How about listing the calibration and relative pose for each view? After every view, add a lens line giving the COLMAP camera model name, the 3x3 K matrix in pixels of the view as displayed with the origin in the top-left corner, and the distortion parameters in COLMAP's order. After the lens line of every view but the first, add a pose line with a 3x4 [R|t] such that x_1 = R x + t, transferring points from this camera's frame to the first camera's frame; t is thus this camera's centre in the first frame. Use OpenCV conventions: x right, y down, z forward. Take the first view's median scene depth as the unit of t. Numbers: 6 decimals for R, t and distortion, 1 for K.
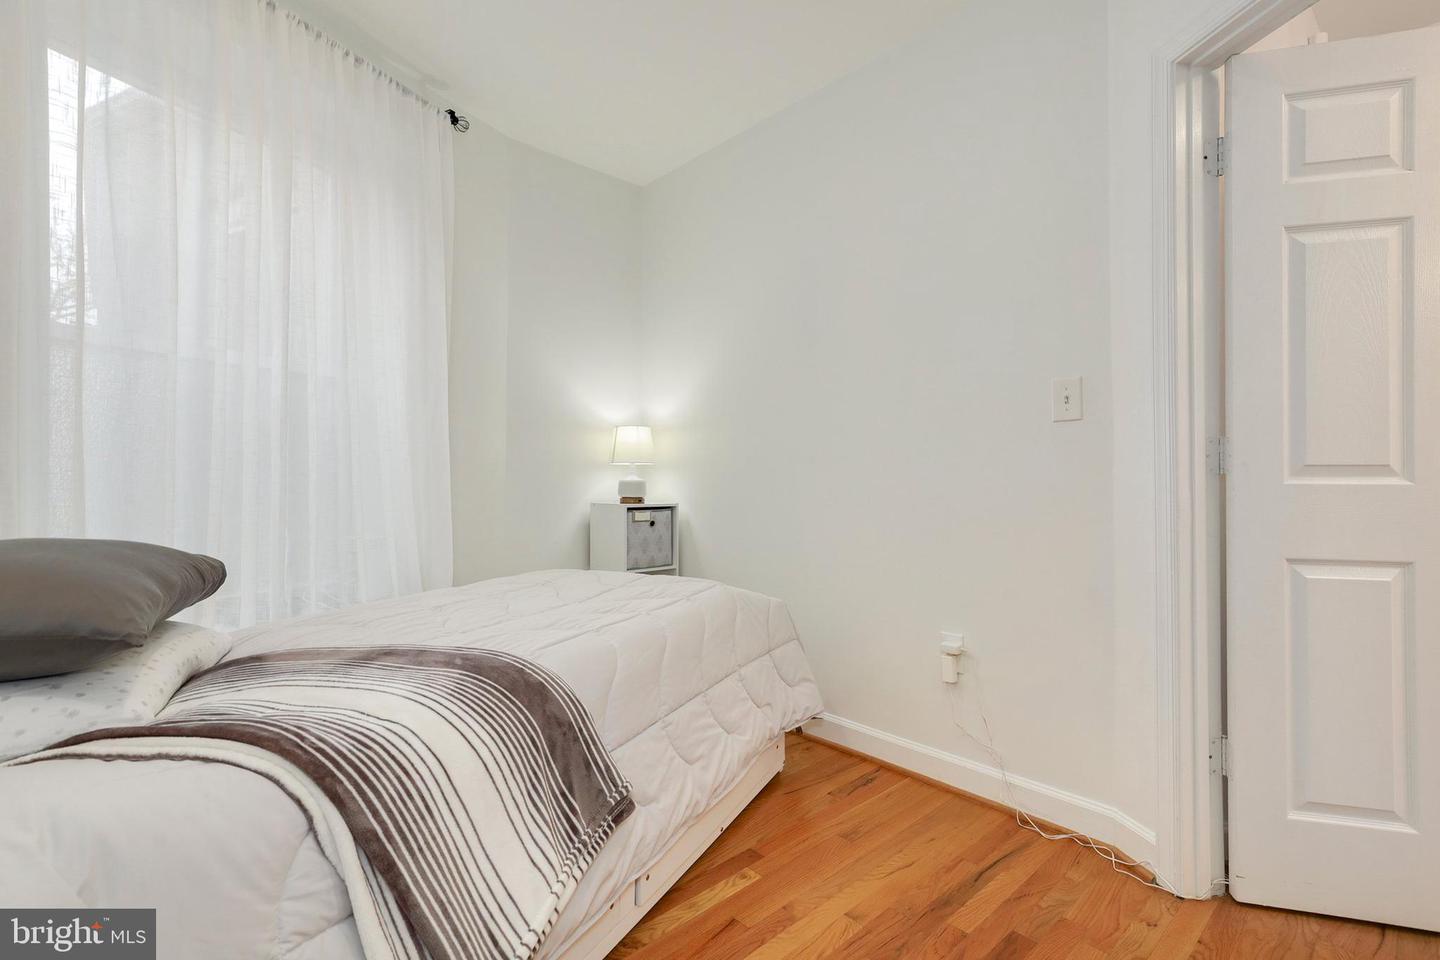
lens RADIAL K [[653.1, 0, 712.0], [0, 653.1, 476.3], [0, 0, 1]] dist [-0.017113, 0.006260]
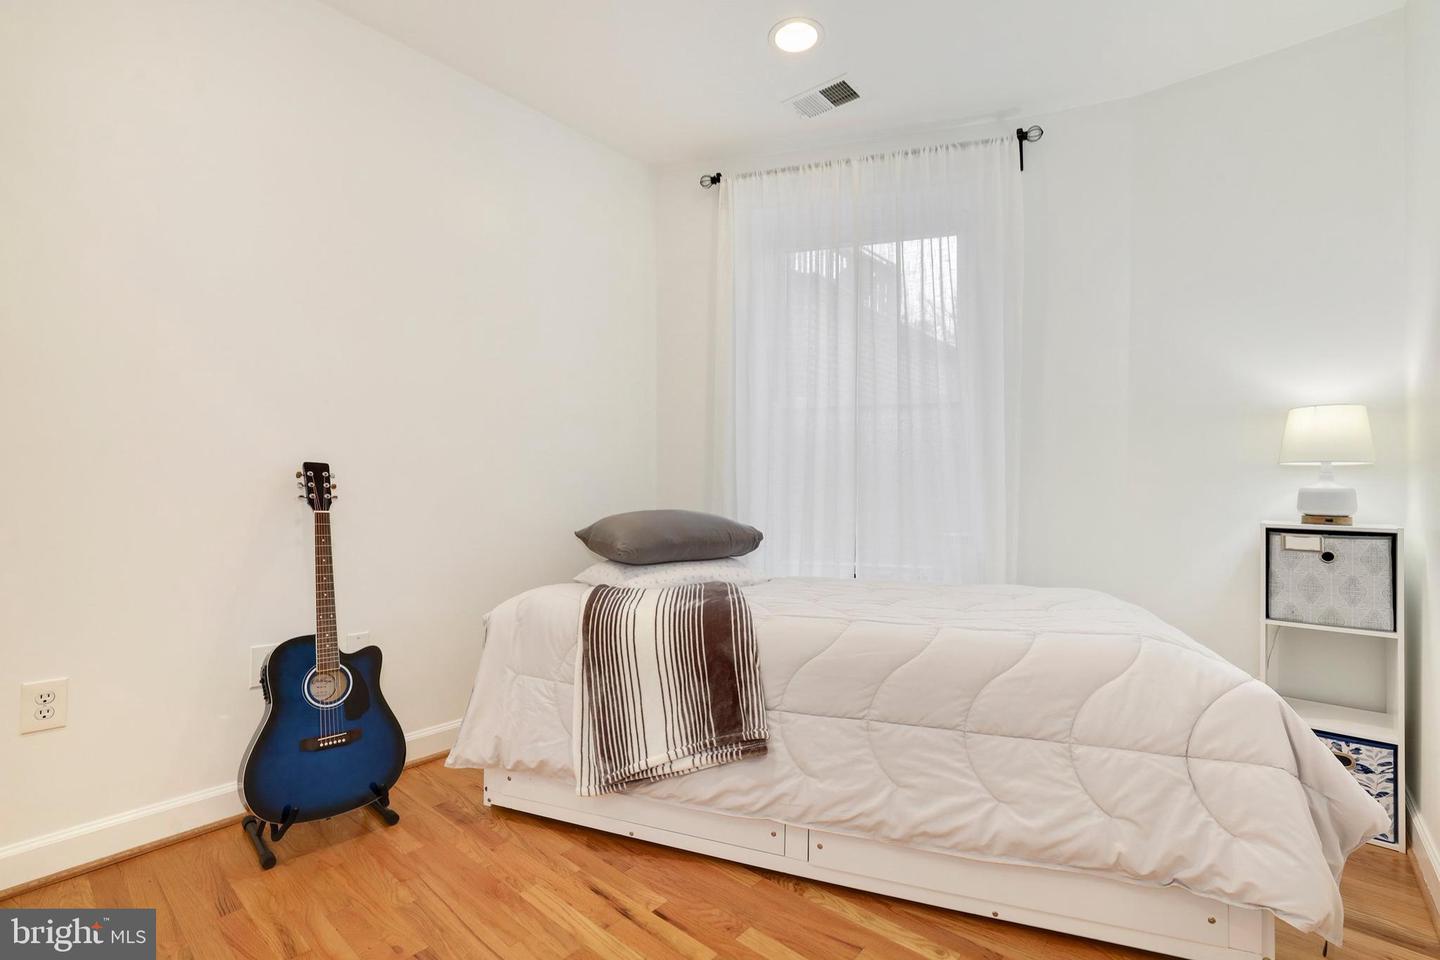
lens RADIAL K [[653.1, 0, 712.0], [0, 653.1, 476.3], [0, 0, 1]] dist [-0.017113, 0.006260]
pose [[0.123176, -0.011959, -0.992313, 0.775836], [0.000281, 0.999928, -0.012016, 0.001878], [0.992385, 0.001201, 0.123171, 0.540272]]
